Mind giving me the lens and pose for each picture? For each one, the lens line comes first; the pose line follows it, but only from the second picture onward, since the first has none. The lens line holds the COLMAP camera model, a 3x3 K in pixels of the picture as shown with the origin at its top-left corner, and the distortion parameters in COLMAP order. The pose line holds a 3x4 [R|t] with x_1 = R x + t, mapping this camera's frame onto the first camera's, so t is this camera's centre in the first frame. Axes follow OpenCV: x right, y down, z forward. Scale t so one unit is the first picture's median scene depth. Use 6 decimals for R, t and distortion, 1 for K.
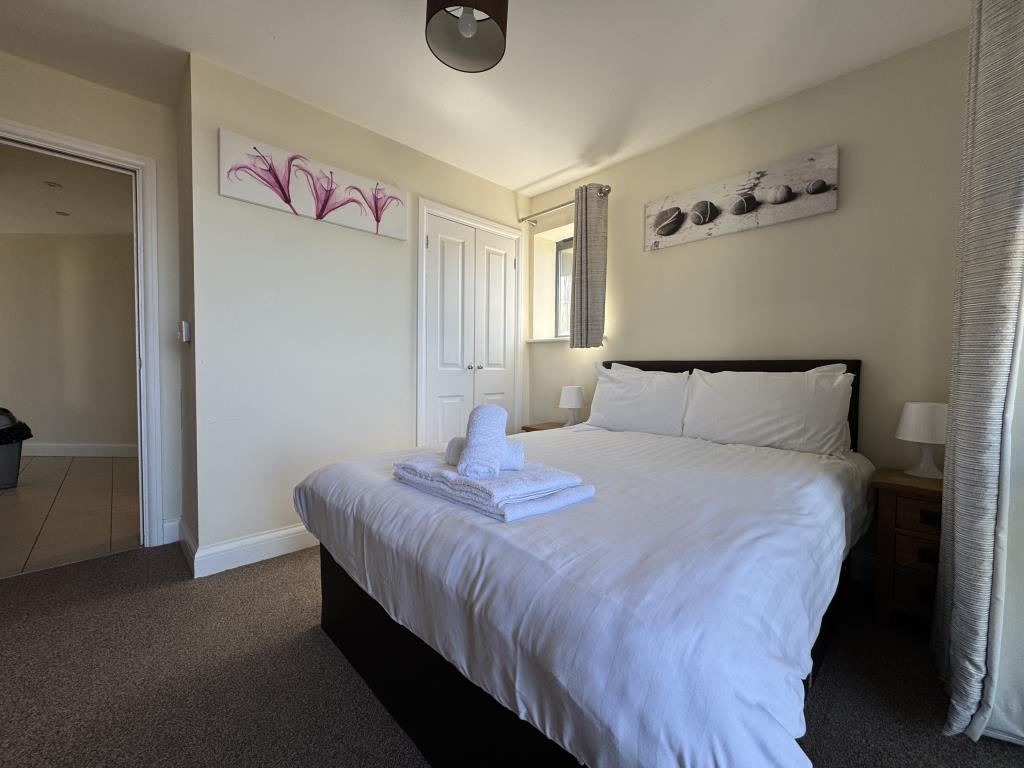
lens RADIAL K [[407.5, 0, 513.1], [0, 407.5, 382.6], [0, 0, 1]] dist [0.001020, 0.000684]
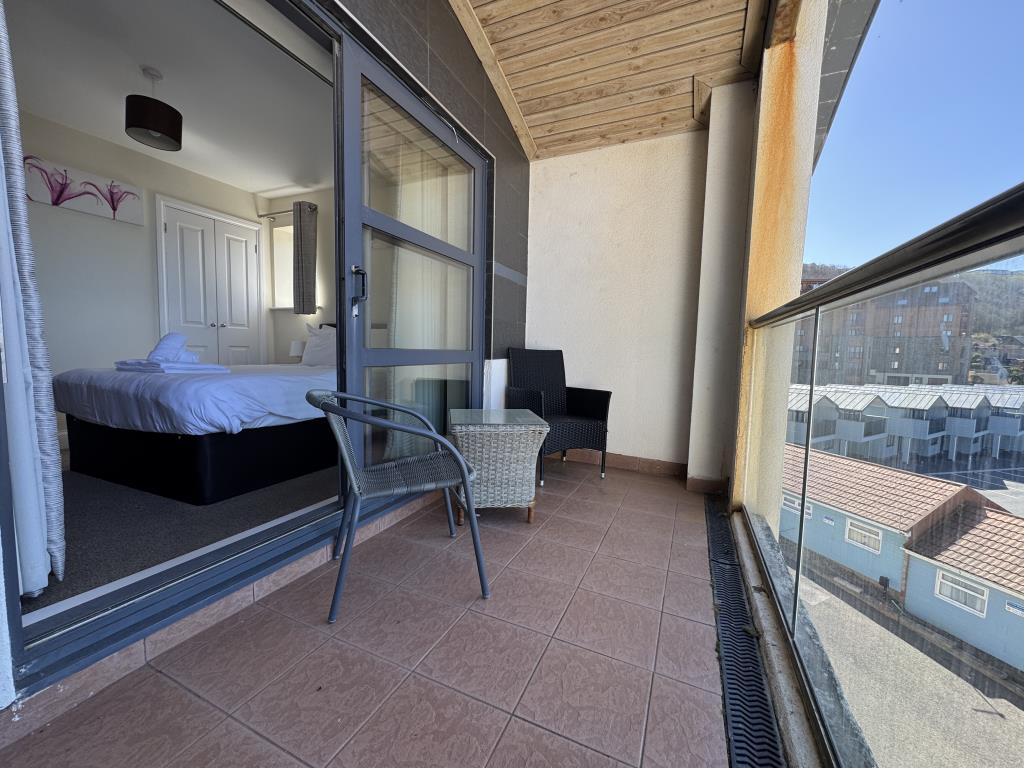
lens RADIAL K [[407.5, 0, 509.9], [0, 407.5, 384.0], [0, 0, 1]] dist [0.001020, 0.000684]
pose [[0.929831, -0.016572, 0.367612, 0.324367], [-0.003117, 0.998595, 0.052901, 0.087142], [-0.367972, -0.050335, 0.928473, -0.653507]]
